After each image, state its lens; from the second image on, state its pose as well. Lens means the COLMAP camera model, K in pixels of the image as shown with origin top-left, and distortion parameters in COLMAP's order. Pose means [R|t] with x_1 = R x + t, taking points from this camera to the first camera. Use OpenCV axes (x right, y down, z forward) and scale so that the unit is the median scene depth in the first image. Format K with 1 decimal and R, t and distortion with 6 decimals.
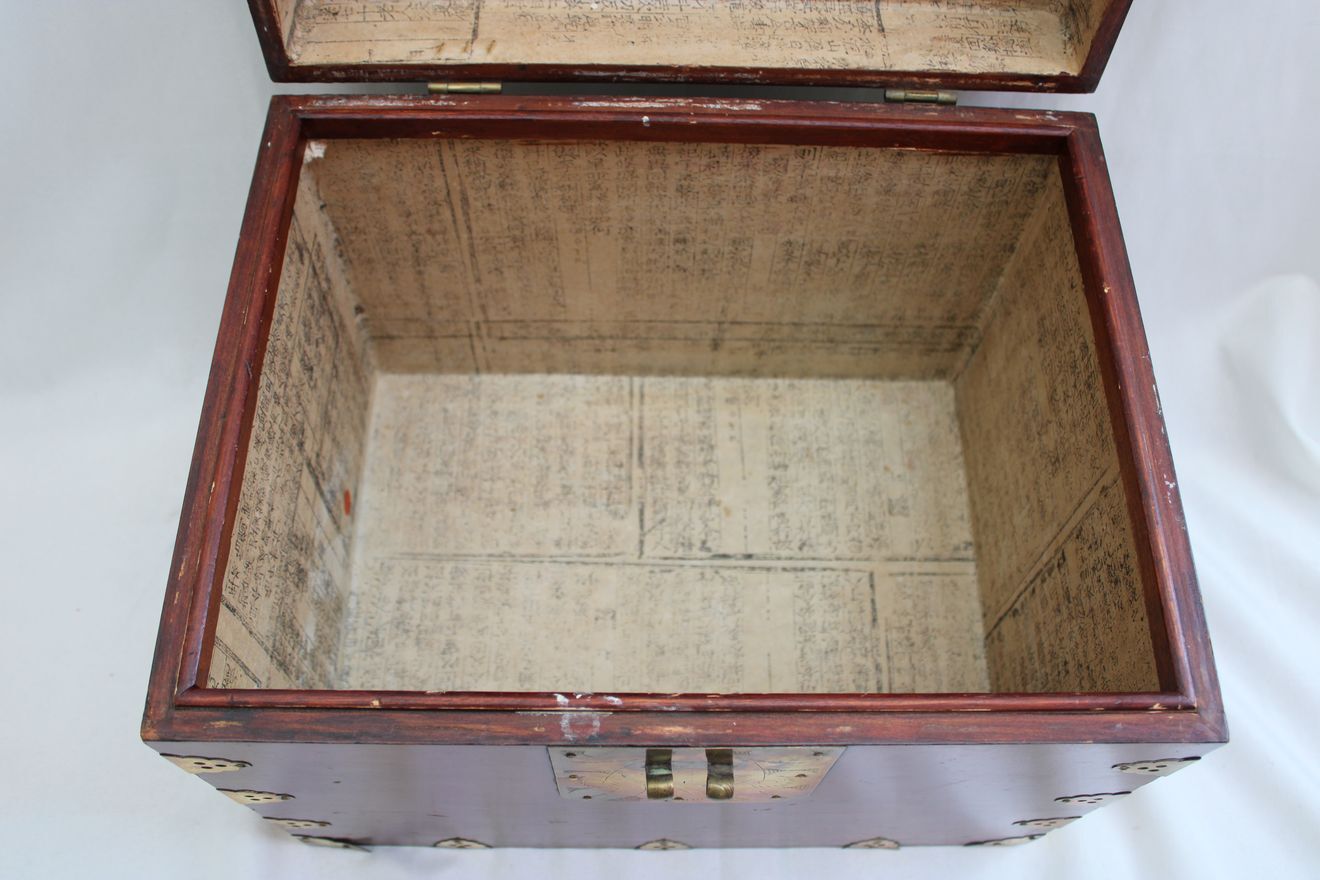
lens RADIAL K [[1218.4, 0, 665.6], [0, 1218.4, 439.7], [0, 0, 1]] dist [-0.115584, 0.000000]
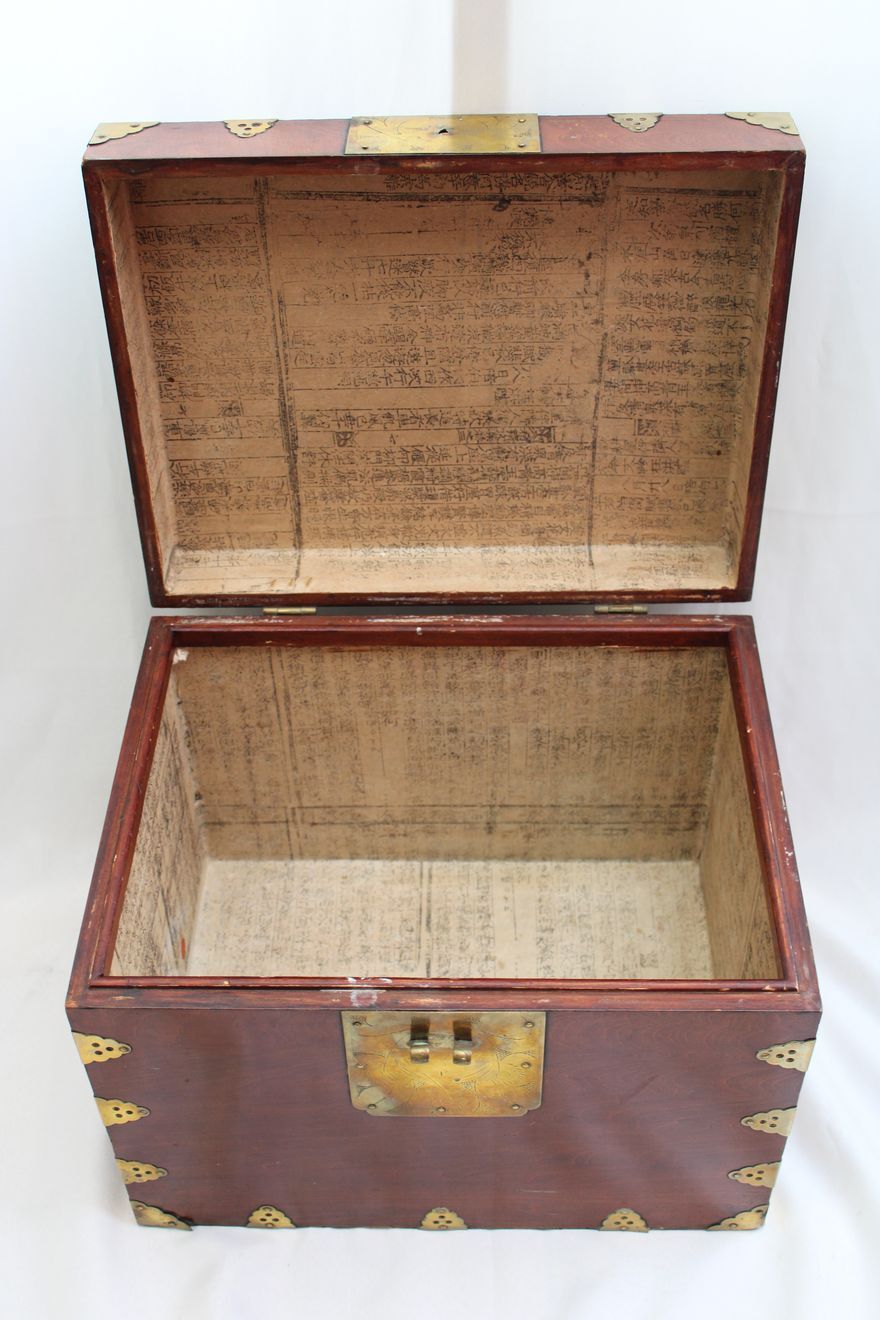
lens RADIAL K [[1640.0, 0, 435.5], [0, 1640.0, 659.6], [0, 0, 1]] dist [-0.018993, 0.000000]
pose [[0.998392, -0.023515, -0.051573, 0.090020], [0.006002, 0.948626, -0.316342, 0.331667], [0.056362, 0.315524, 0.947242, -0.706278]]
